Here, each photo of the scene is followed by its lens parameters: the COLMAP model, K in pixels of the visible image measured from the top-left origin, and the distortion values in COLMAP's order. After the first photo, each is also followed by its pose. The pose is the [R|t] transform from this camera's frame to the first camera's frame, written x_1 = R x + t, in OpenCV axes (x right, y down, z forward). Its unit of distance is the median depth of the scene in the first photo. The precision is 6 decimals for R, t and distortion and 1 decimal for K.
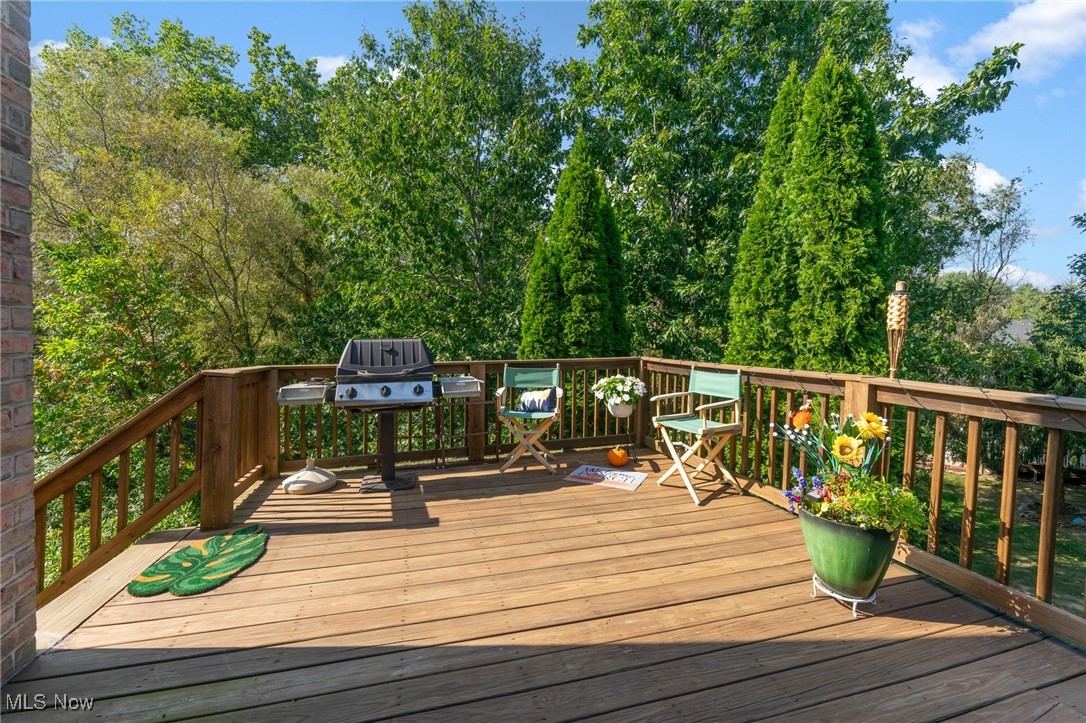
lens RADIAL K [[448.2, 0, 543.8], [0, 448.2, 336.8], [0, 0, 1]] dist [0.000728, 0.000024]
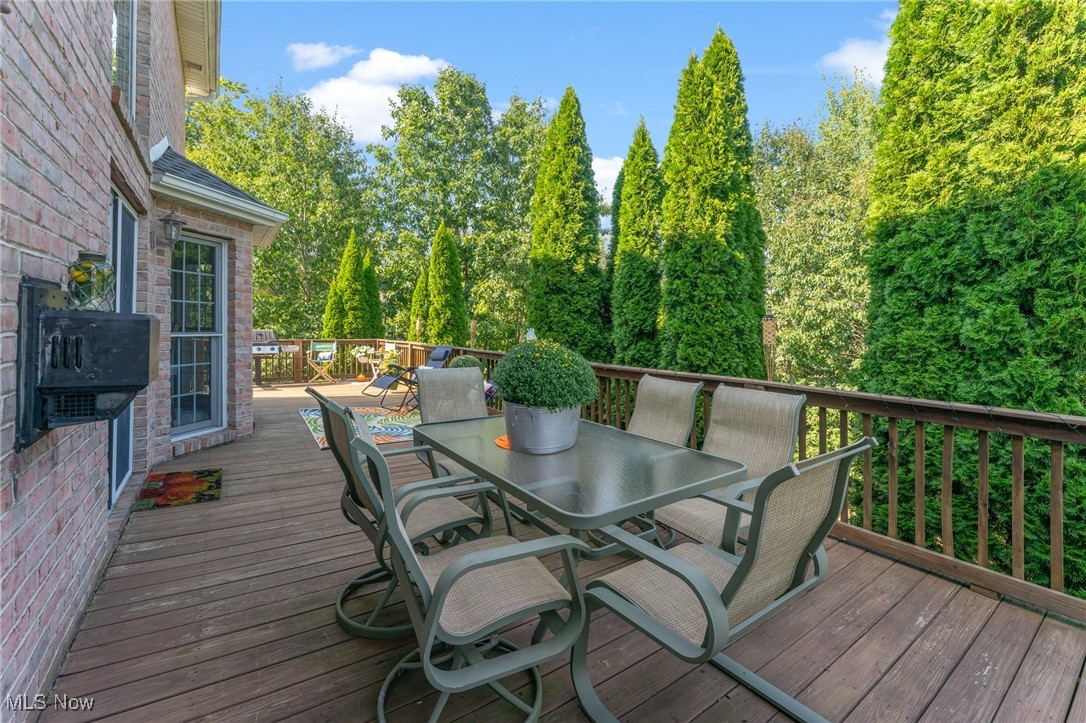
lens RADIAL K [[448.2, 0, 543.8], [0, 448.2, 336.8], [0, 0, 1]] dist [0.000728, 0.000024]
pose [[0.946589, 0.009321, 0.322307, 0.269394], [-0.014266, 0.999814, 0.012984, -0.009211], [-0.322126, -0.016888, 0.946546, -1.412633]]
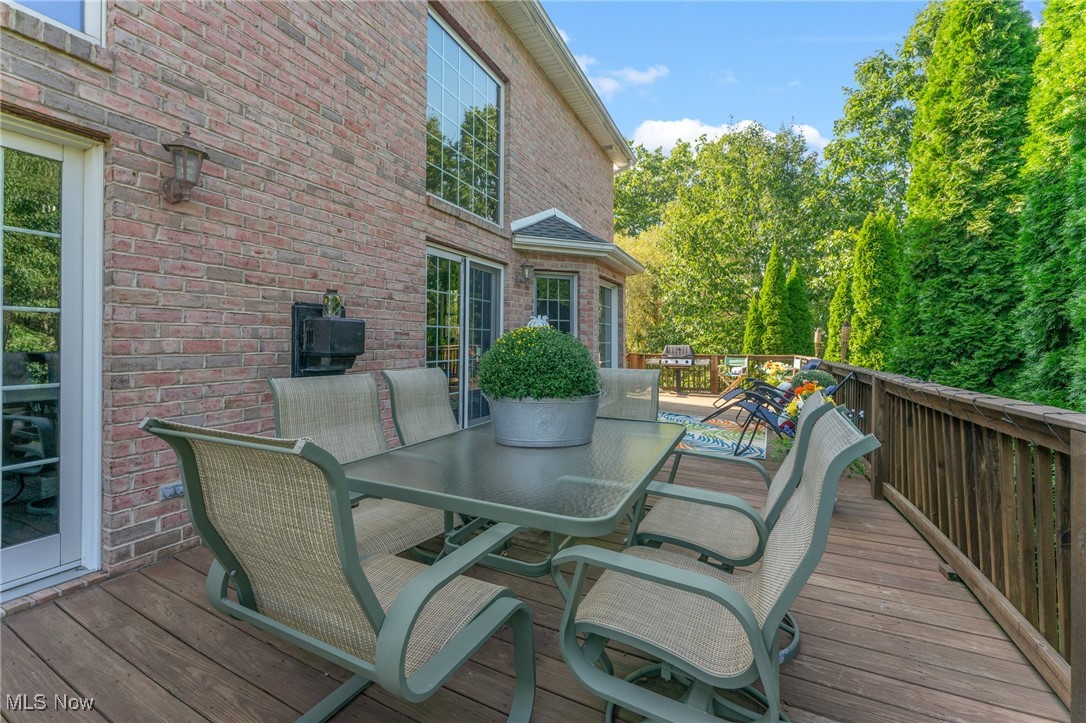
lens RADIAL K [[433.1, 0, 546.8], [0, 433.1, 348.5], [0, 0, 1]] dist [-0.000226, 0.000018]
pose [[0.747095, 0.009530, -0.664649, 0.671045], [-0.009971, 0.999945, 0.003130, 0.017750], [0.664643, 0.004288, 0.747149, -1.279512]]
